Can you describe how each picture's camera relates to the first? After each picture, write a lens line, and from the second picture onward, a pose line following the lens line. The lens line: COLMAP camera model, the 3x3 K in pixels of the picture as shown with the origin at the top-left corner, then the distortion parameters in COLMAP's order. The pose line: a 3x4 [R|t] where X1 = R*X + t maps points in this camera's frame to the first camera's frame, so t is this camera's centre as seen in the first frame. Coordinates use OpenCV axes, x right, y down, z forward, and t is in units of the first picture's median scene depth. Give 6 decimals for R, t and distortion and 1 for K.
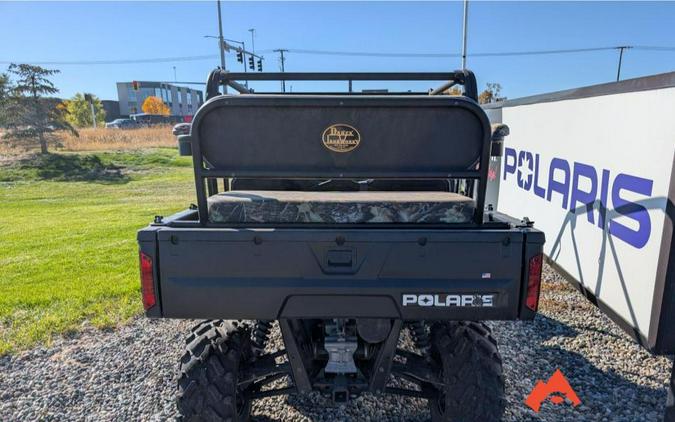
lens RADIAL K [[494.7, 0, 338.4], [0, 494.7, 248.8], [0, 0, 1]] dist [0.039733, 0.000733]
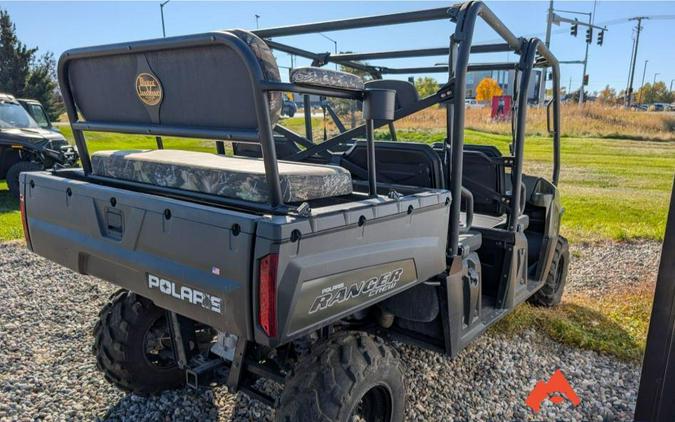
lens RADIAL K [[518.0, 0, 337.6], [0, 518.0, 241.0], [0, 0, 1]] dist [0.002579, 0.000391]
pose [[0.798624, 0.160578, -0.580013, 0.855424], [-0.156798, 0.985980, 0.057073, -0.060690], [0.581046, 0.045365, 0.812606, 0.453144]]
